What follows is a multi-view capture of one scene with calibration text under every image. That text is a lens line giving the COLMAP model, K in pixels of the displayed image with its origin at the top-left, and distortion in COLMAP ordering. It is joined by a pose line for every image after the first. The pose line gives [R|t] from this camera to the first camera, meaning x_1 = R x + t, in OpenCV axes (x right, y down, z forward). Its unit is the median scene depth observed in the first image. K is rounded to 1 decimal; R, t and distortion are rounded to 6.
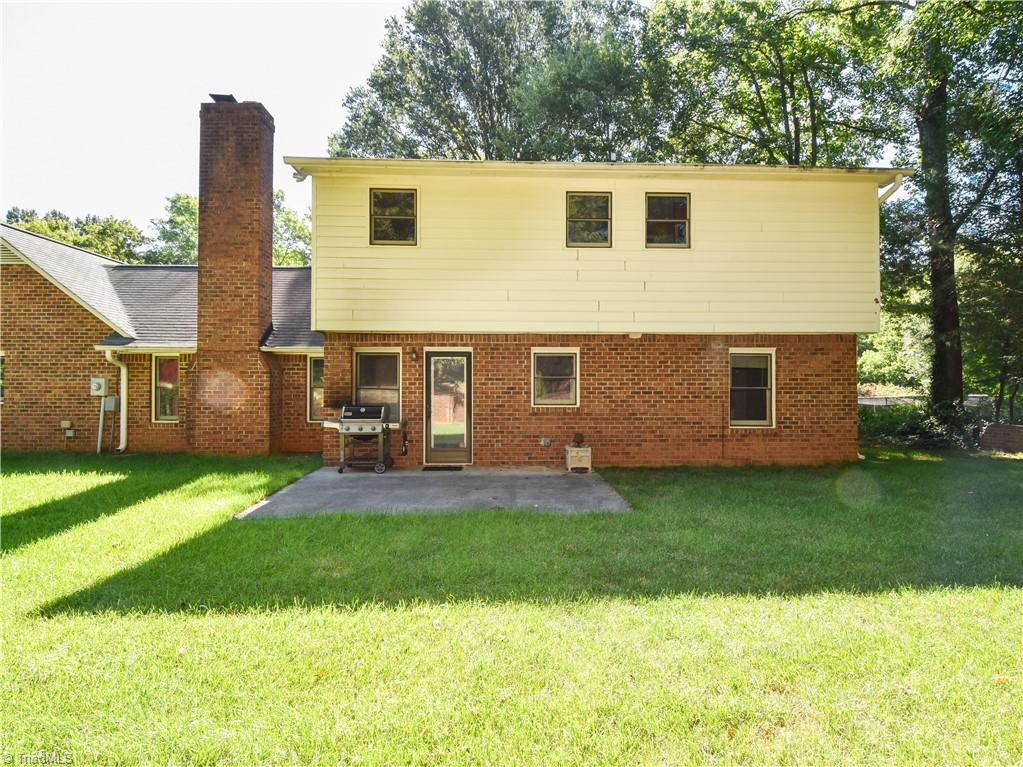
lens RADIAL K [[538.5, 0, 513.2], [0, 538.5, 389.6], [0, 0, 1]] dist [0.004189, -0.013675]
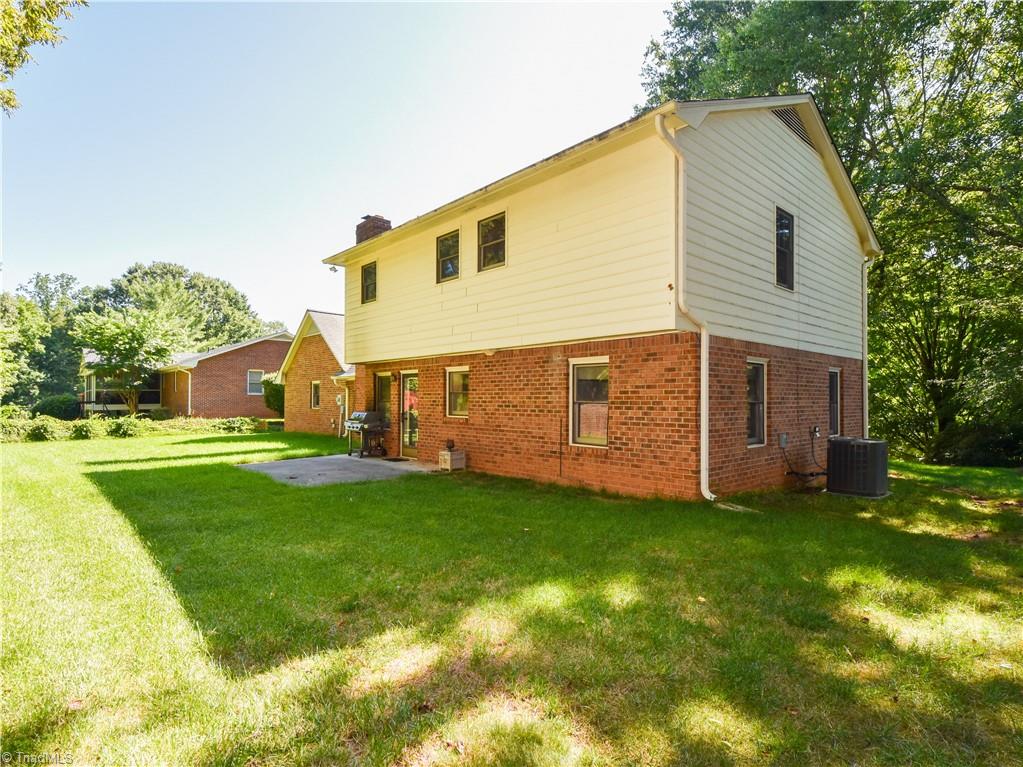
lens RADIAL K [[538.5, 0, 513.9], [0, 538.5, 394.4], [0, 0, 1]] dist [0.004189, -0.013675]
pose [[0.642348, -0.004474, -0.766400, 1.052793], [0.011197, 0.999931, 0.003546, -0.020394], [0.766332, -0.010859, 0.642353, 0.332653]]
